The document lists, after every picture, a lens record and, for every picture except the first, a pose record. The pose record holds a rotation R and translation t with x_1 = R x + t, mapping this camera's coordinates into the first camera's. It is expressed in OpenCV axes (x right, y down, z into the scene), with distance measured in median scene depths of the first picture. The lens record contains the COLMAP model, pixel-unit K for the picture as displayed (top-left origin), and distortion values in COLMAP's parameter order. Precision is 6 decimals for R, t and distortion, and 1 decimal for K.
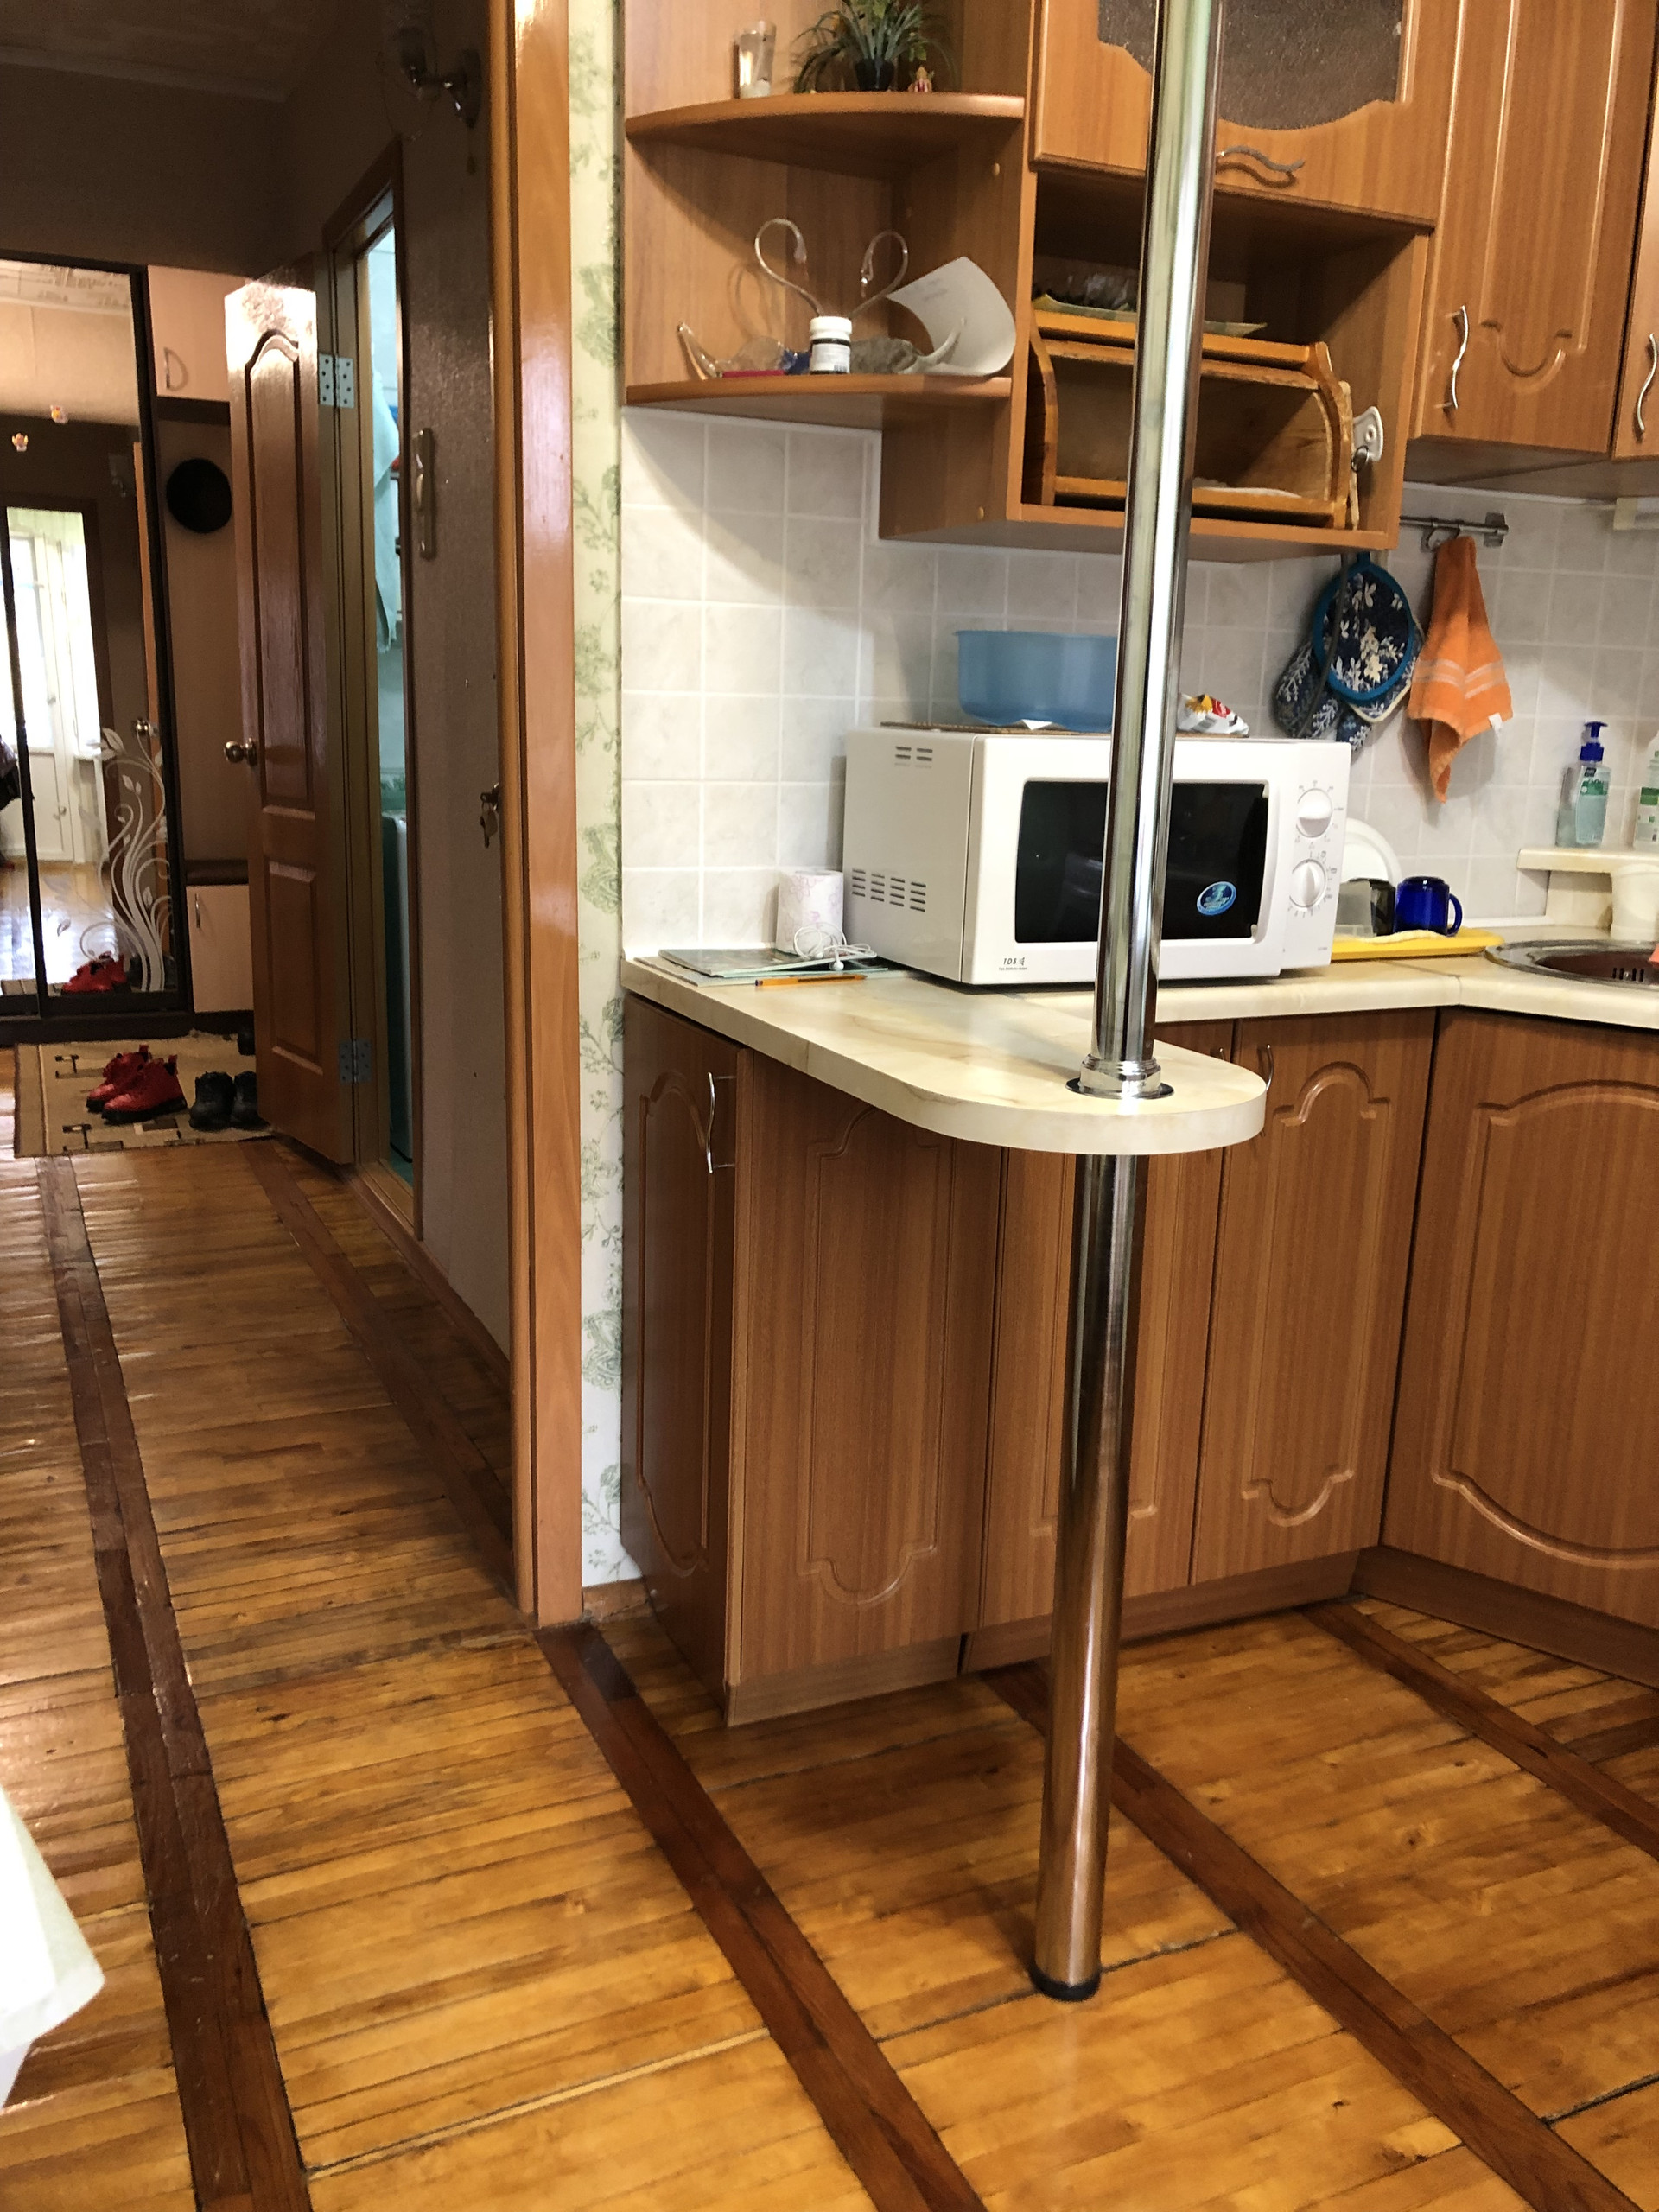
lens RADIAL K [[1785.7, 0, 815.2], [0, 1785.7, 1109.6], [0, 0, 1]] dist [0.013573, 0.001272]
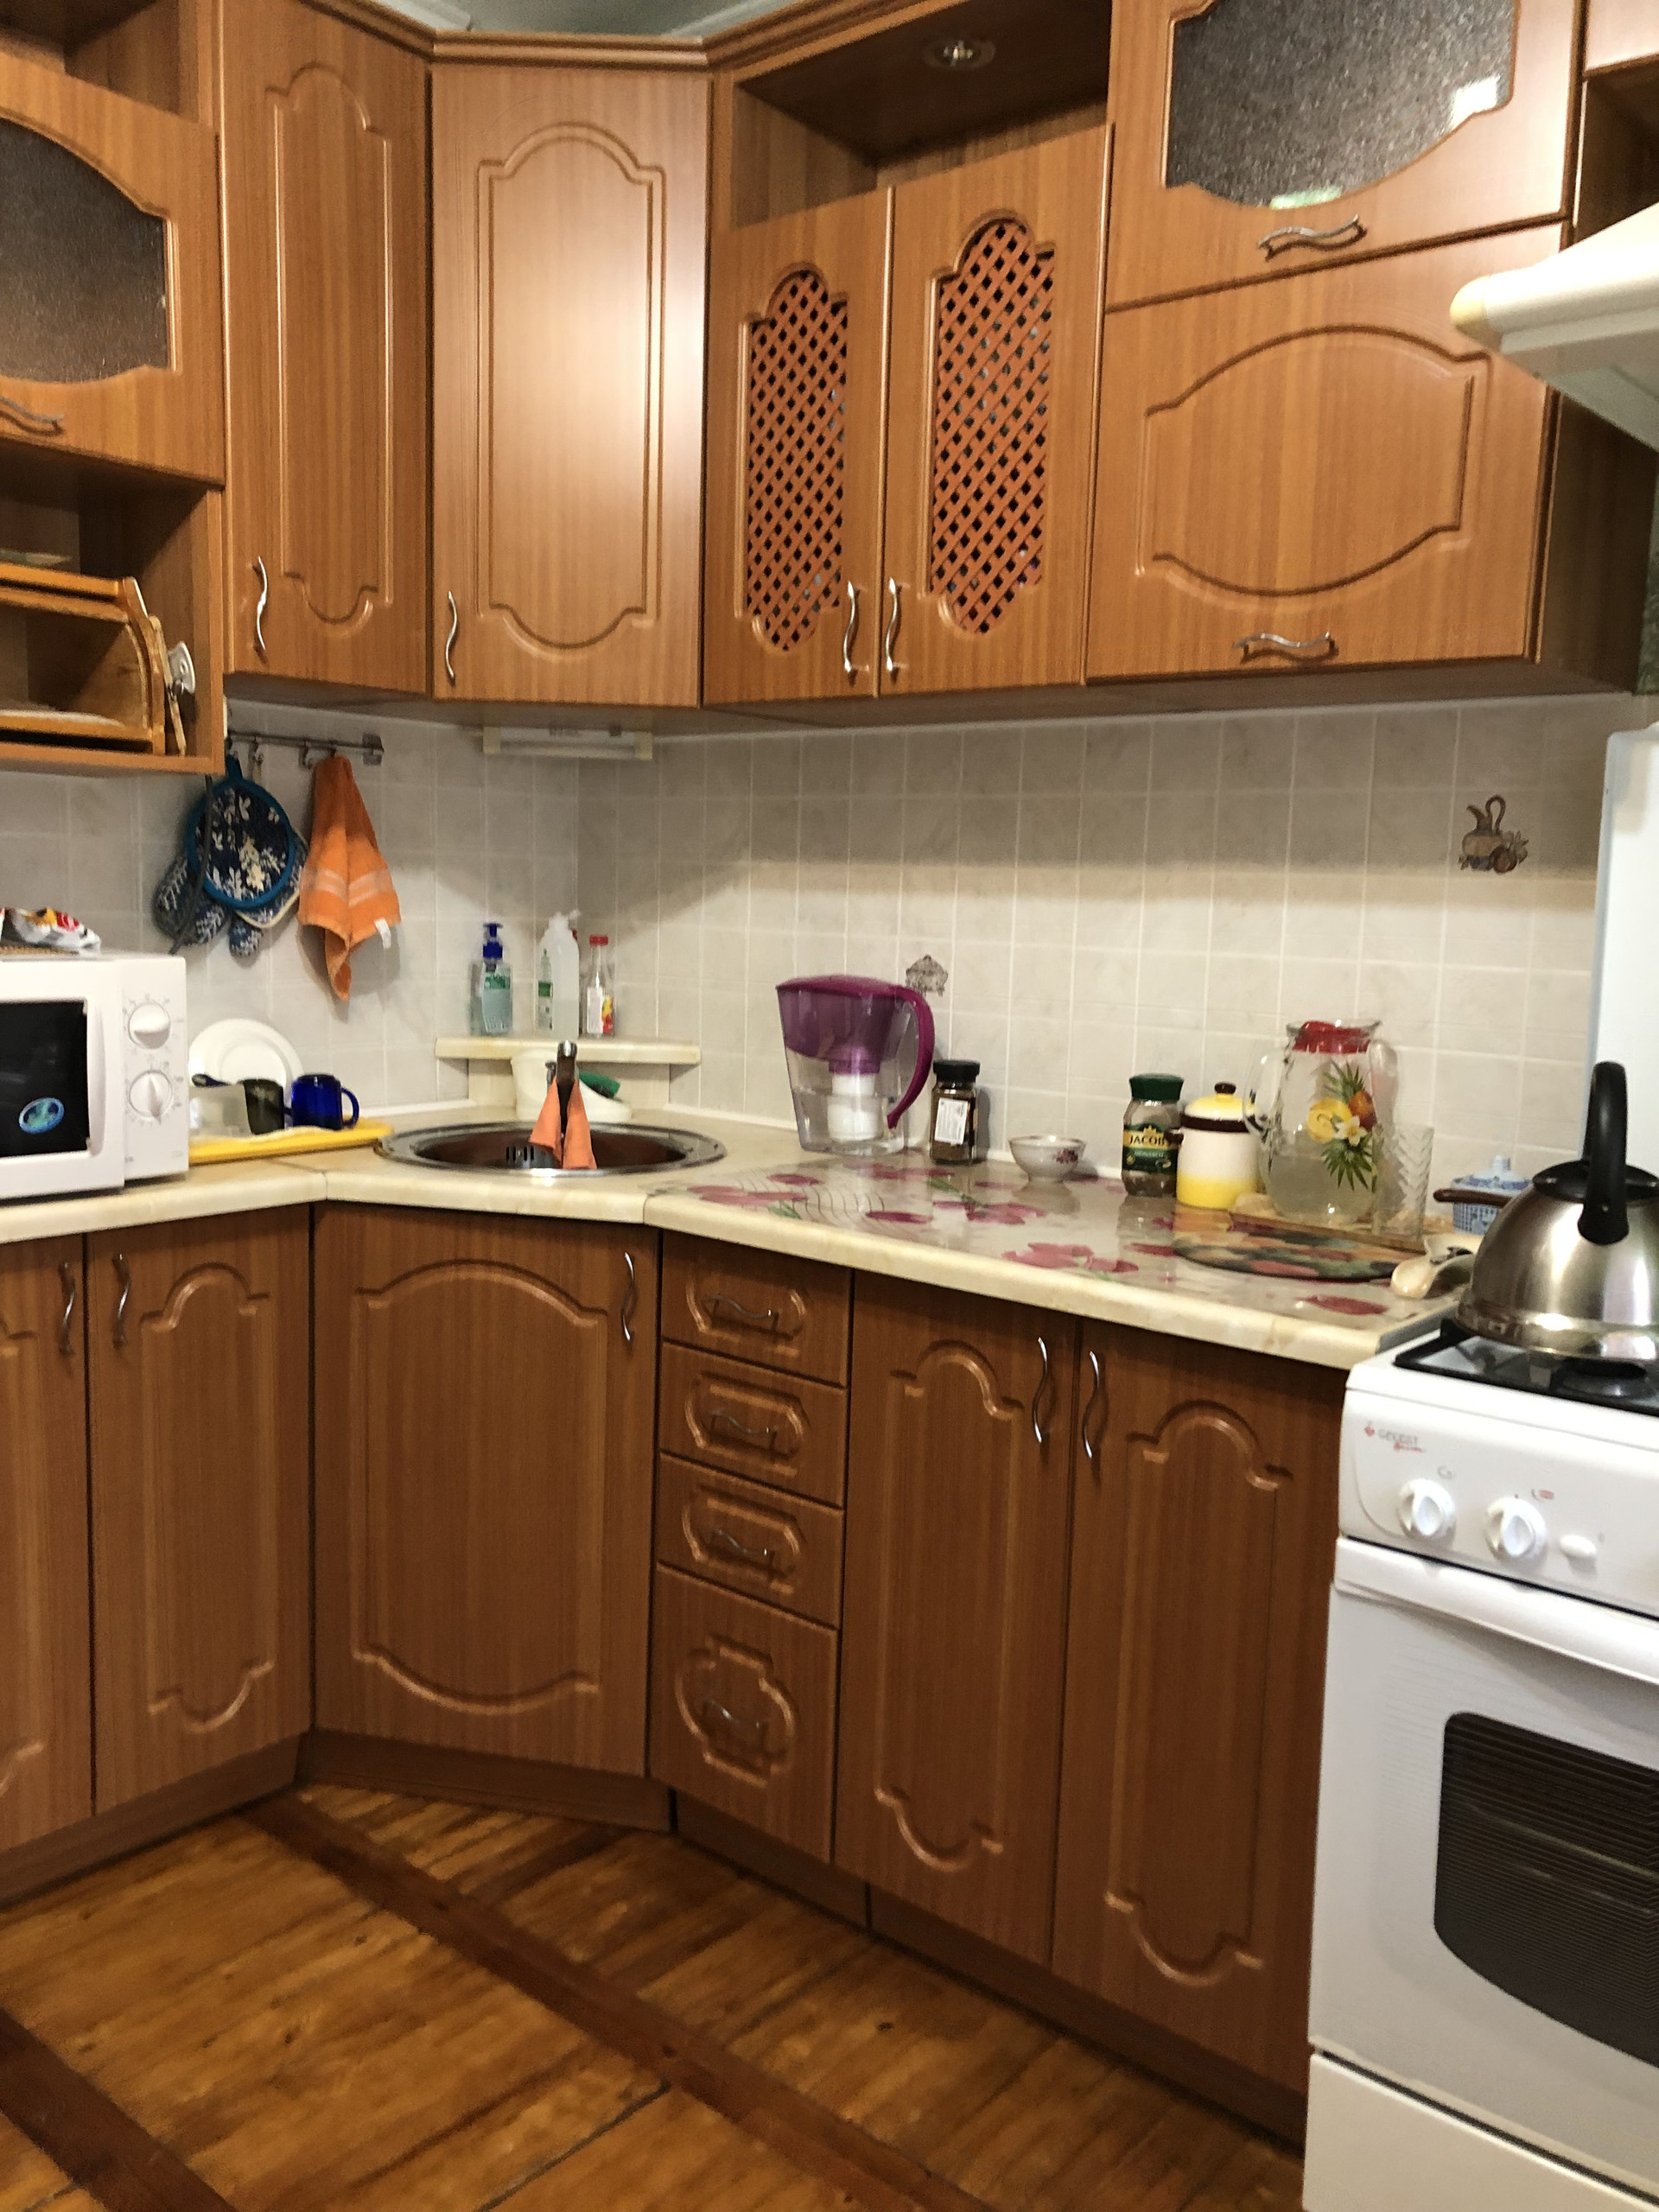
lens RADIAL K [[1785.7, 0, 828.4], [0, 1785.7, 1107.1], [0, 0, 1]] dist [0.013573, 0.001272]
pose [[0.906289, -0.051719, 0.419482, 0.188858], [0.086505, 0.994173, -0.064321, -0.018931], [-0.413711, 0.094581, 0.905482, -0.080503]]
